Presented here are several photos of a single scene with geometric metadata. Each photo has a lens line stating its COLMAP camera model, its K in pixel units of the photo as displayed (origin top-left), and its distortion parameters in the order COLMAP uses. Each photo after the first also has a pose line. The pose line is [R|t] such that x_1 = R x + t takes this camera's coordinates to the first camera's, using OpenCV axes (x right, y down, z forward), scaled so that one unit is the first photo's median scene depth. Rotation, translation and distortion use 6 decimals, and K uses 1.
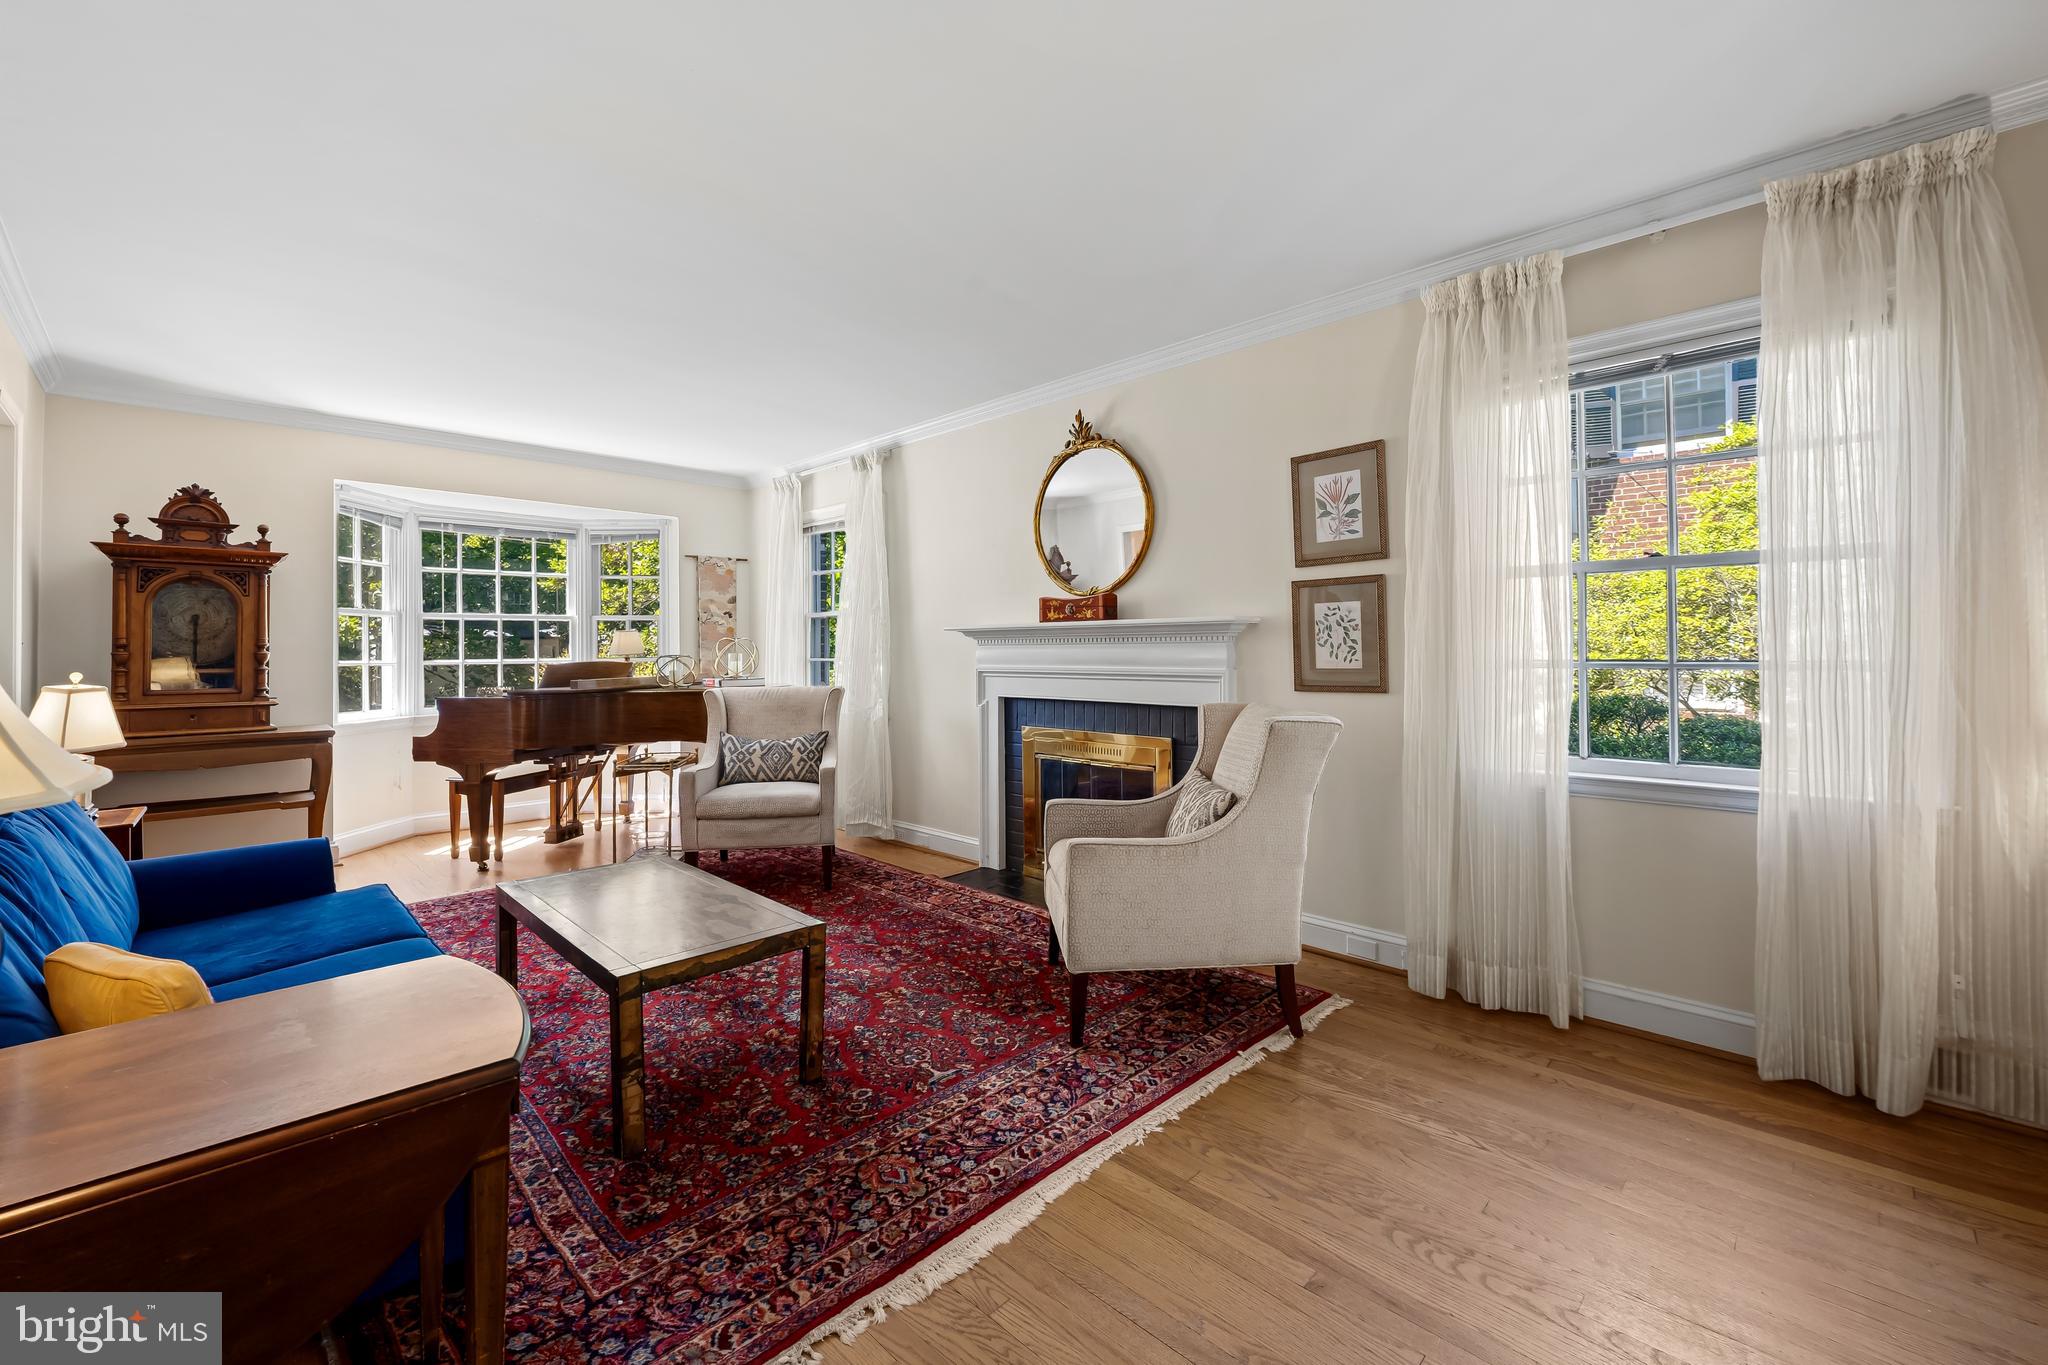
lens RADIAL K [[840.3, 0, 1035.9], [0, 840.3, 638.1], [0, 0, 1]] dist [-0.011917, -0.000338]
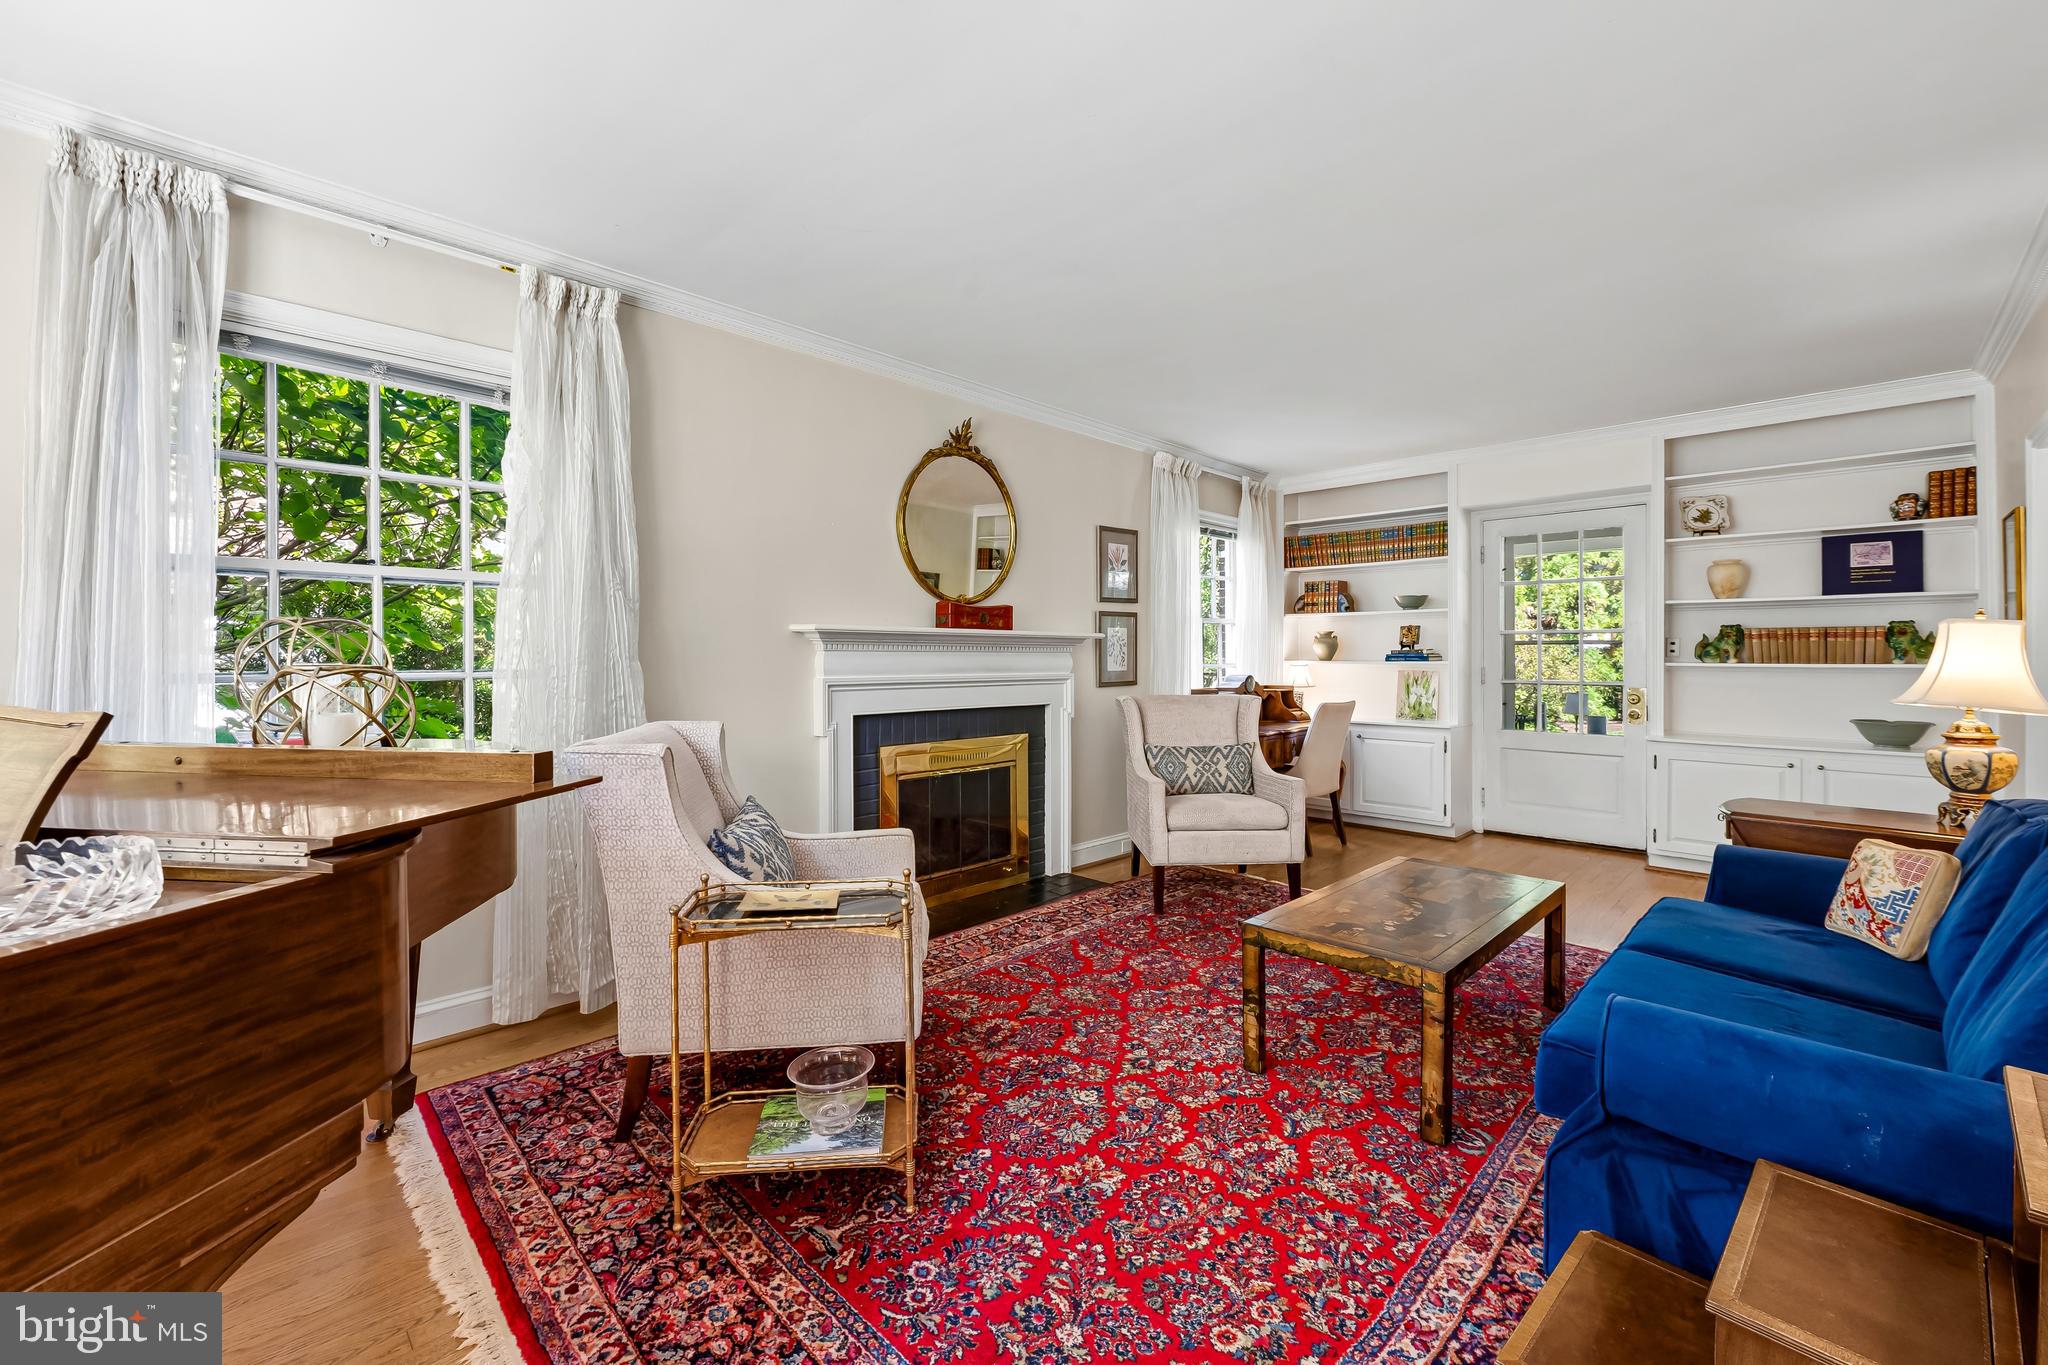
lens RADIAL K [[828.0, 0, 1023.9], [0, 828.0, 657.5], [0, 0, 1]] dist [-0.006589, 0.000318]
pose [[0.009284, 0.004522, 0.999947, -1.099945], [-0.015408, 0.999872, -0.004378, 0.019935], [-0.999838, -0.015366, 0.009353, 1.095260]]
